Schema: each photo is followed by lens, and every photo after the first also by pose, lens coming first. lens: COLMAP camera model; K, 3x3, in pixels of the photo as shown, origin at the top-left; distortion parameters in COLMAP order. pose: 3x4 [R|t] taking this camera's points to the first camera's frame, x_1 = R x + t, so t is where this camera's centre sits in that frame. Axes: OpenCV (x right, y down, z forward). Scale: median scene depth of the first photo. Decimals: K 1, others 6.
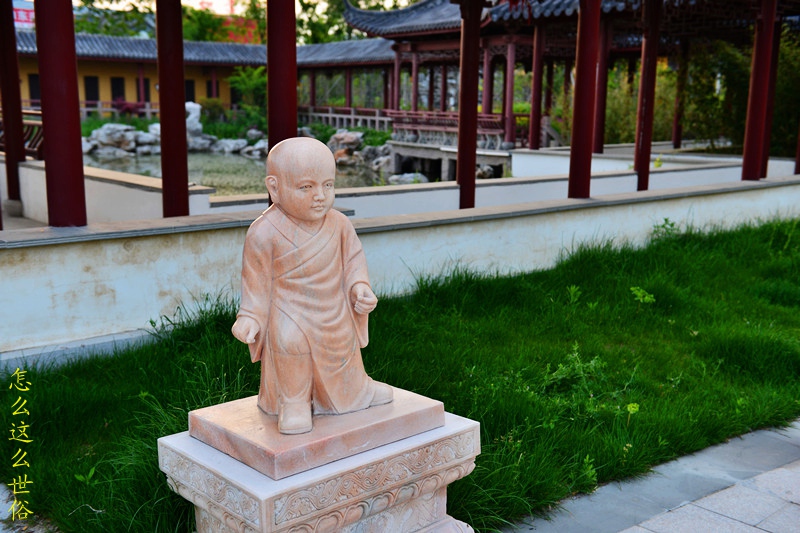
lens RADIAL K [[884.3, 0, 398.2], [0, 884.3, 270.3], [0, 0, 1]] dist [0.083126, 0.000000]
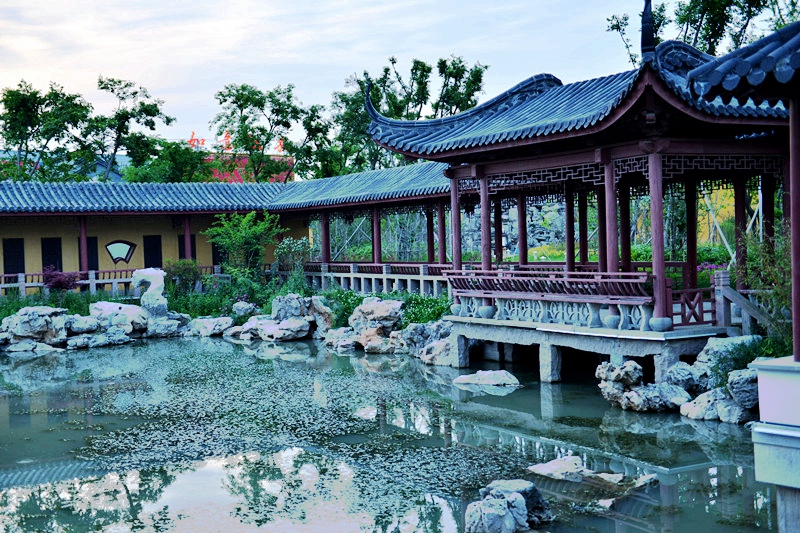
lens RADIAL K [[1104.0, 0, 401.4], [0, 1104.0, 266.1], [0, 0, 1]] dist [0.205982, 0.000000]
pose [[0.998270, -0.051128, -0.029039, -0.013428], [0.045547, 0.984731, -0.168017, -0.037286], [0.037186, 0.166404, 0.985356, 0.160280]]
